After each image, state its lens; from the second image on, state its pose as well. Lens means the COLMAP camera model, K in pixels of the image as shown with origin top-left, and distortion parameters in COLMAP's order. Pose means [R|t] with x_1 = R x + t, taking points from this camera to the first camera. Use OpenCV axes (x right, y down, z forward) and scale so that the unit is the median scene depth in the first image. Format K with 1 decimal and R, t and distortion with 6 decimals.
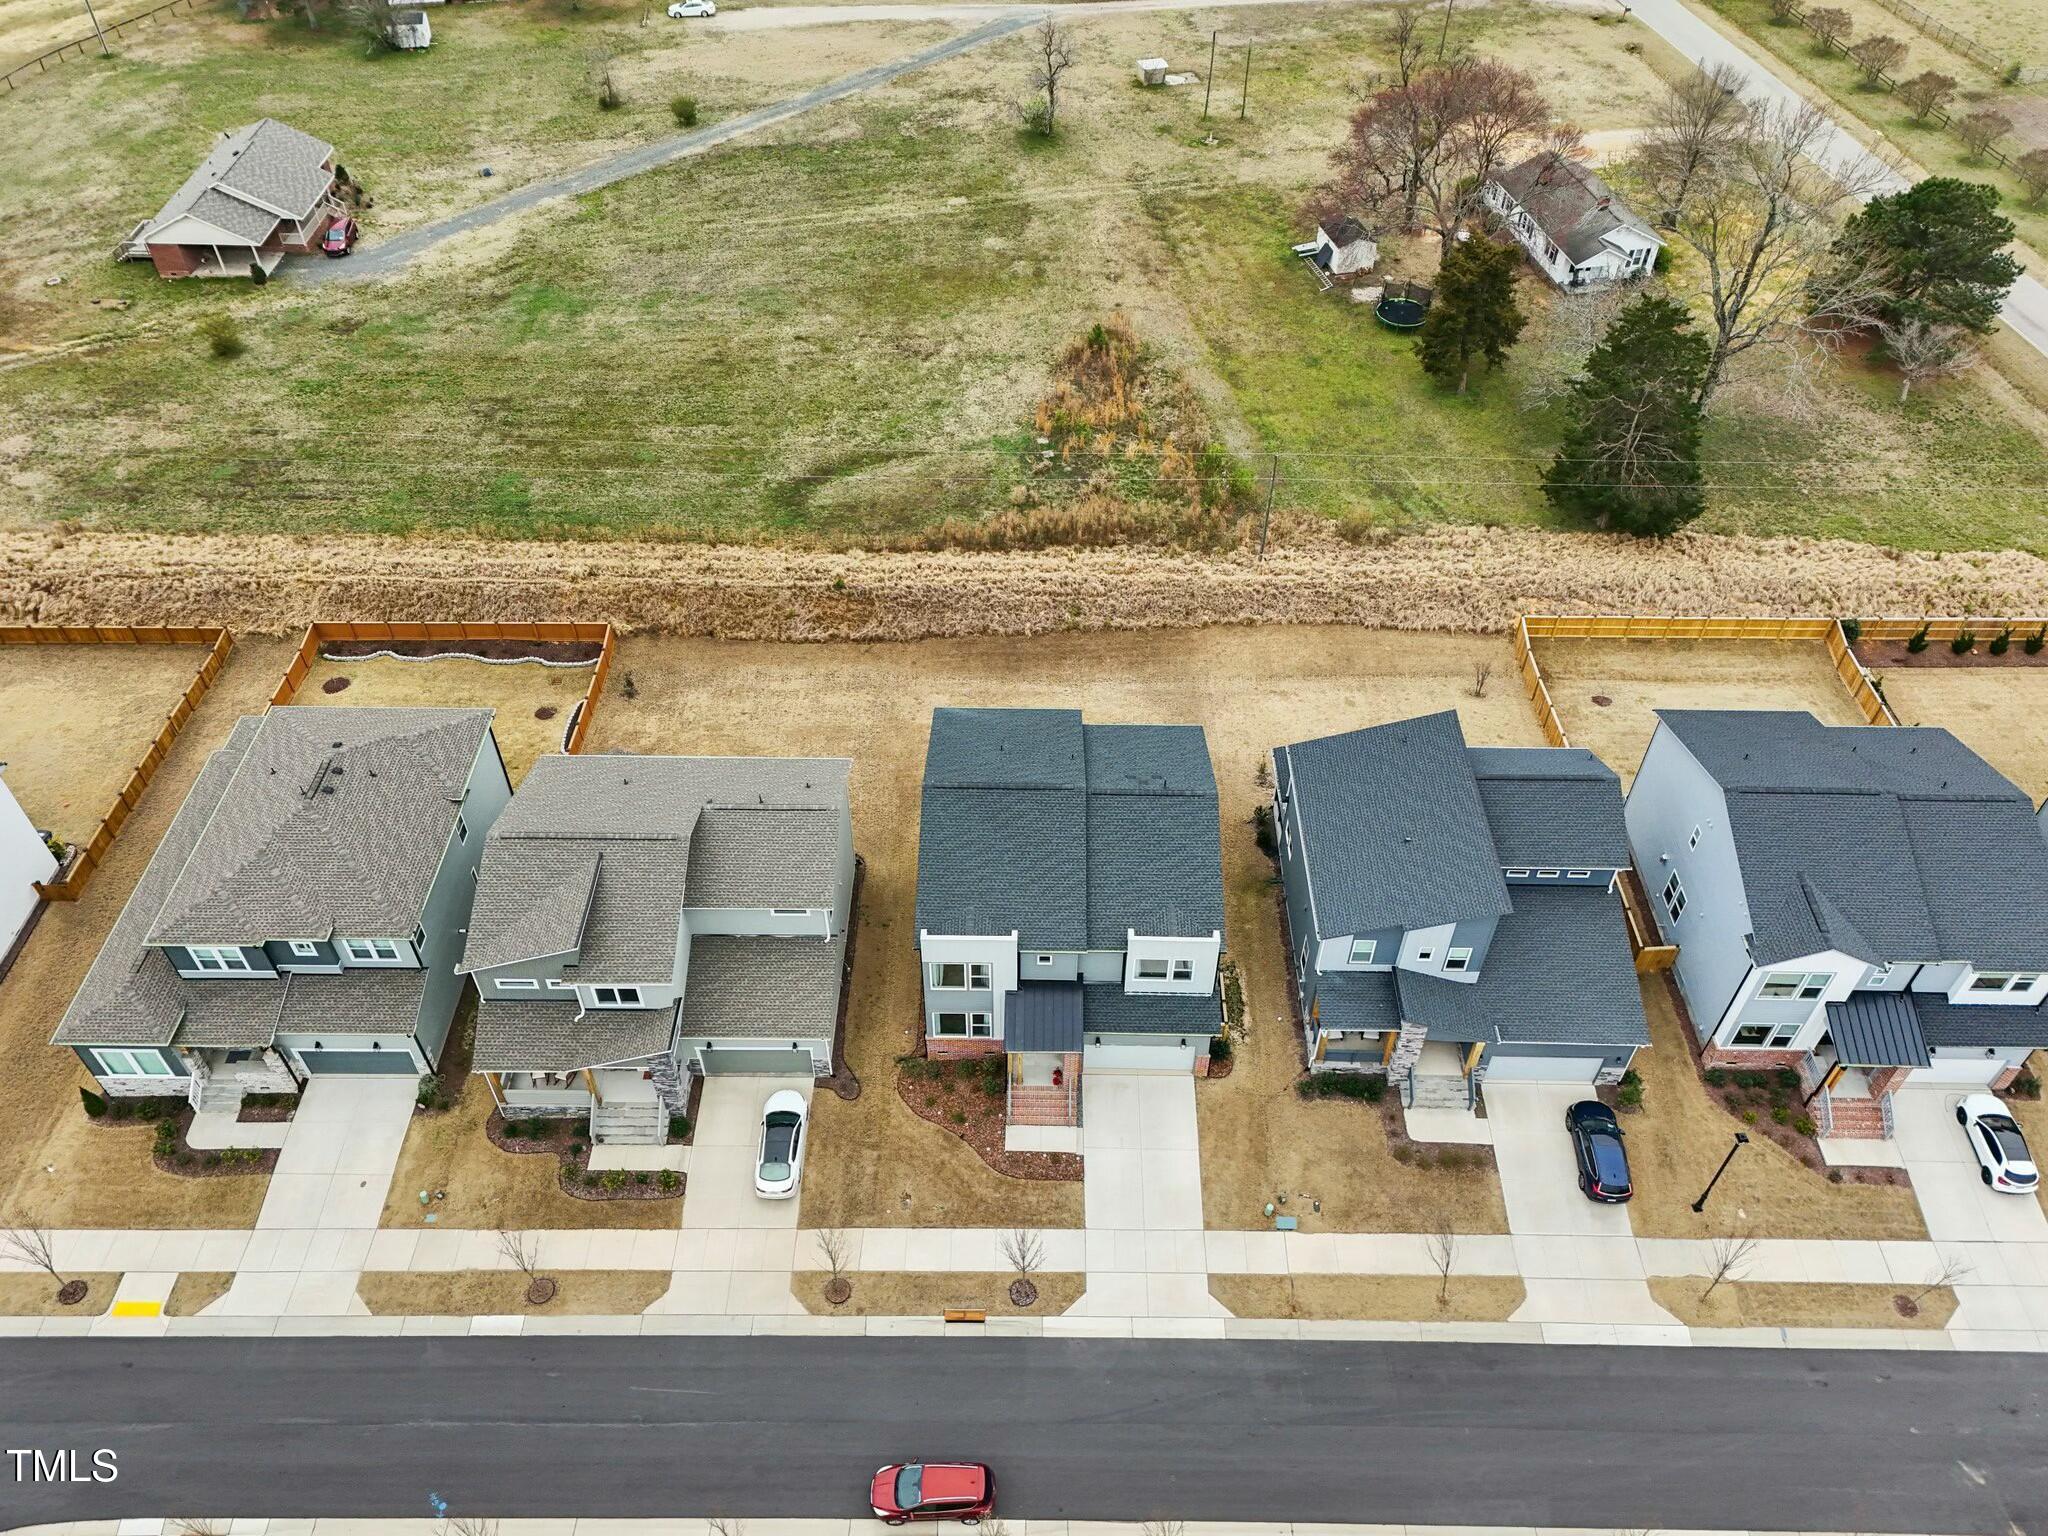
lens RADIAL K [[1515.3, 0, 1026.5], [0, 1515.3, 763.9], [0, 0, 1]] dist [0.098312, -0.111791]
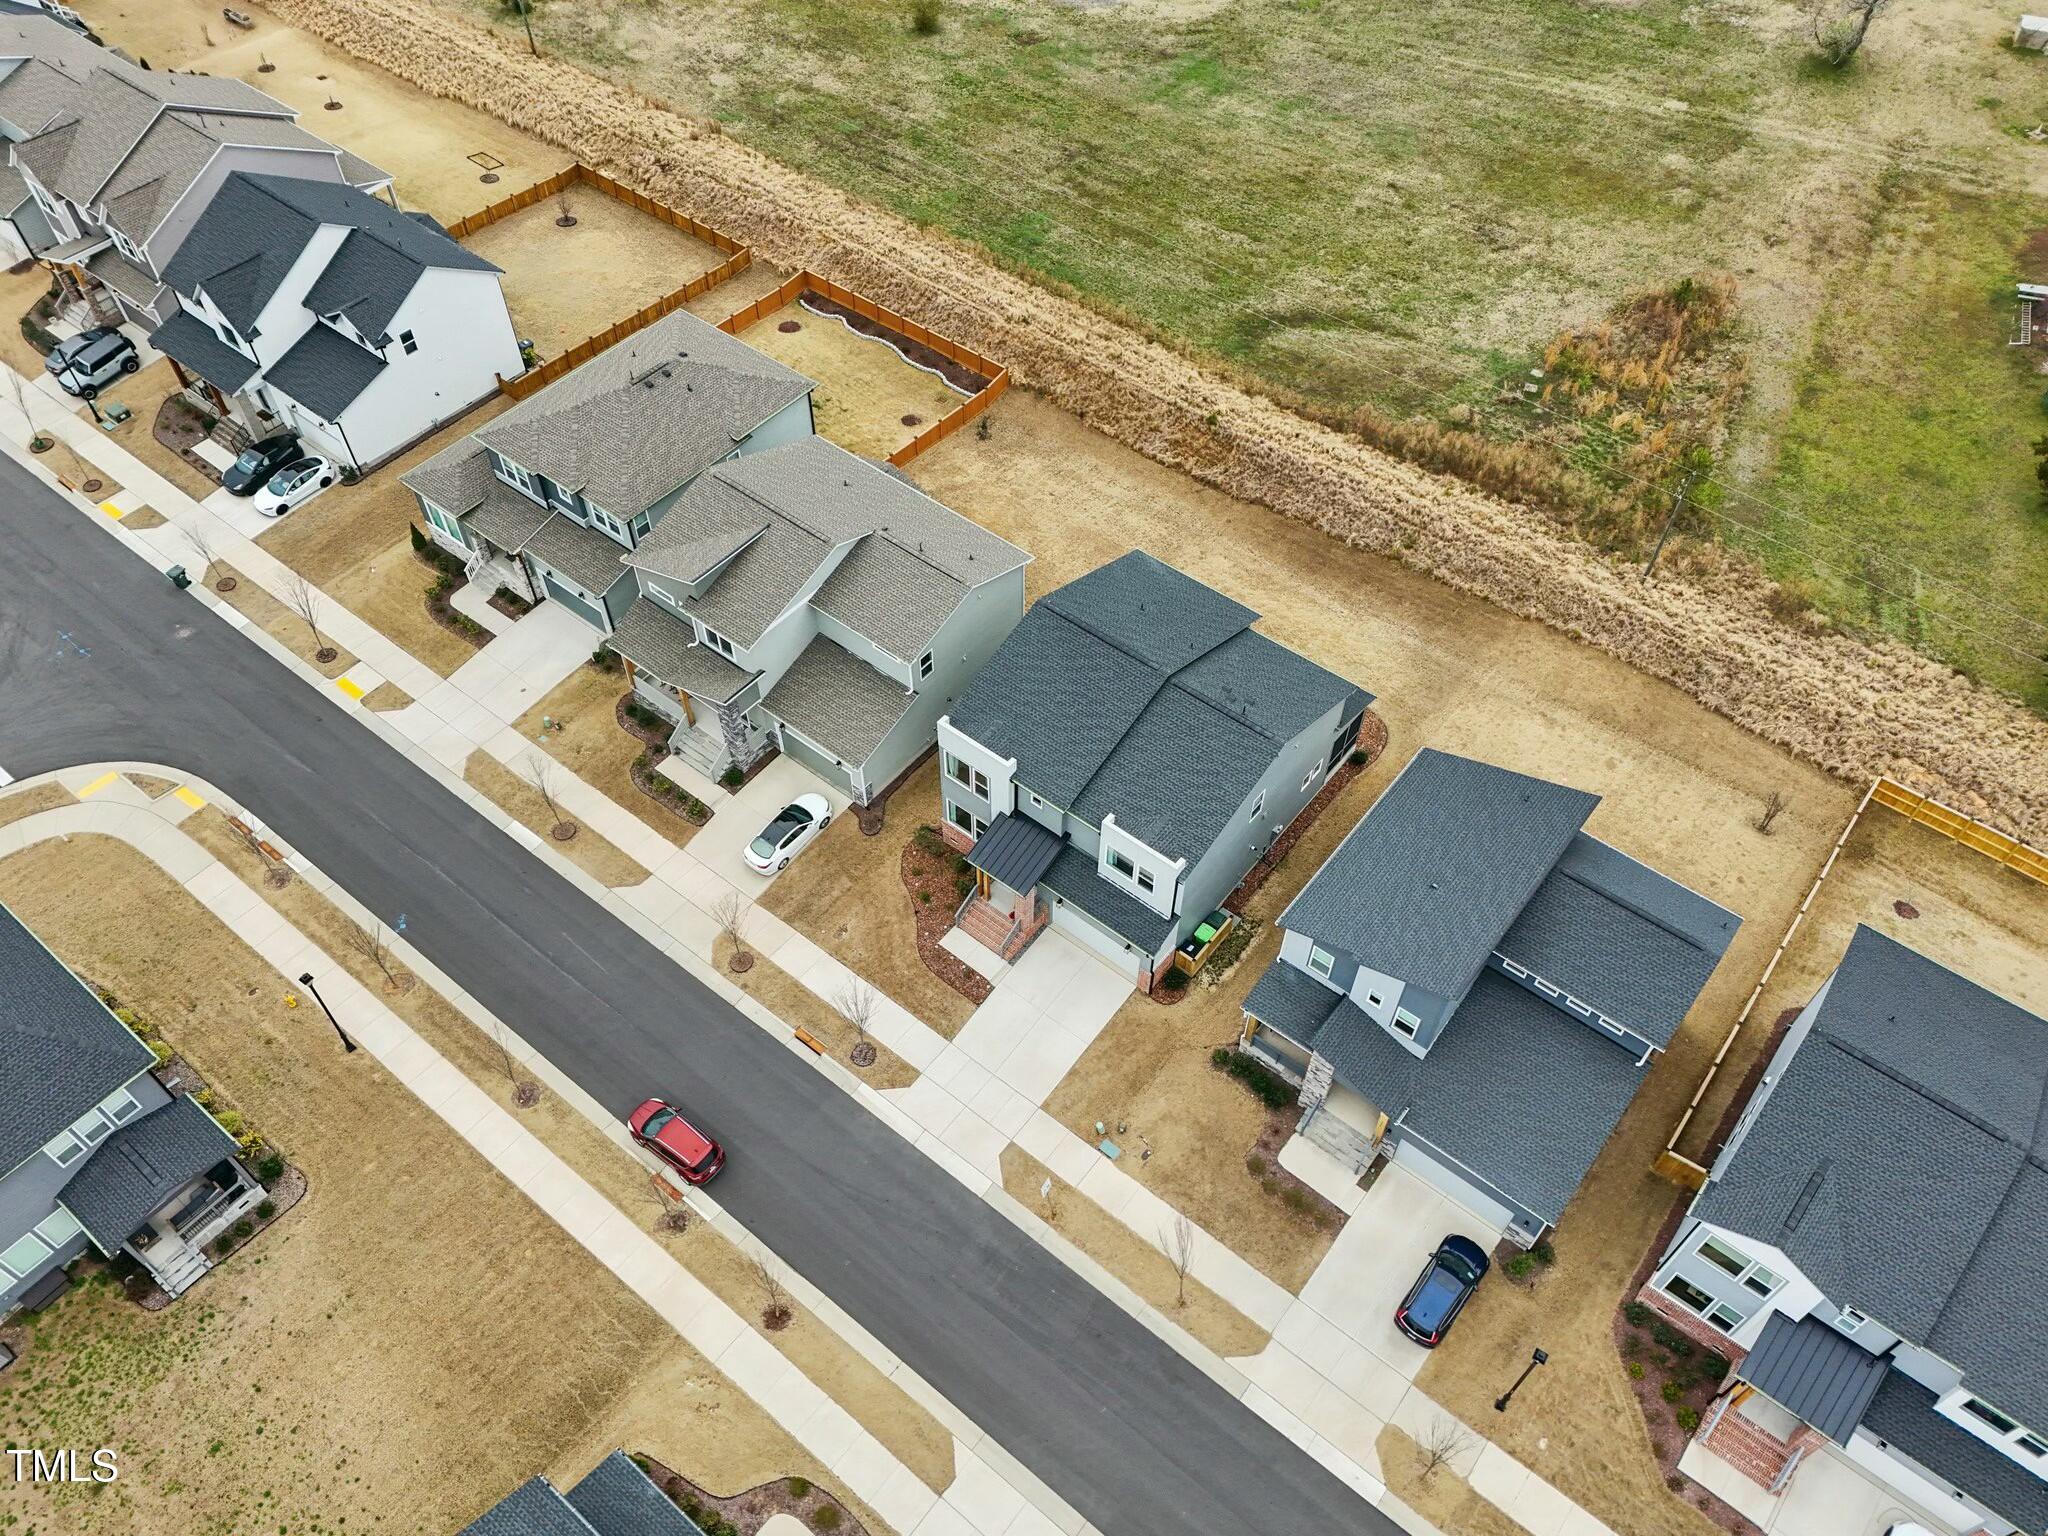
lens RADIAL K [[1515.3, 0, 1026.5], [0, 1515.3, 763.9], [0, 0, 1]] dist [0.098312, -0.111791]
pose [[0.787805, 0.477403, -0.389165, 0.364994], [-0.437159, 0.878494, 0.192720, -0.079729], [0.433884, 0.018301, 0.900783, 0.078280]]
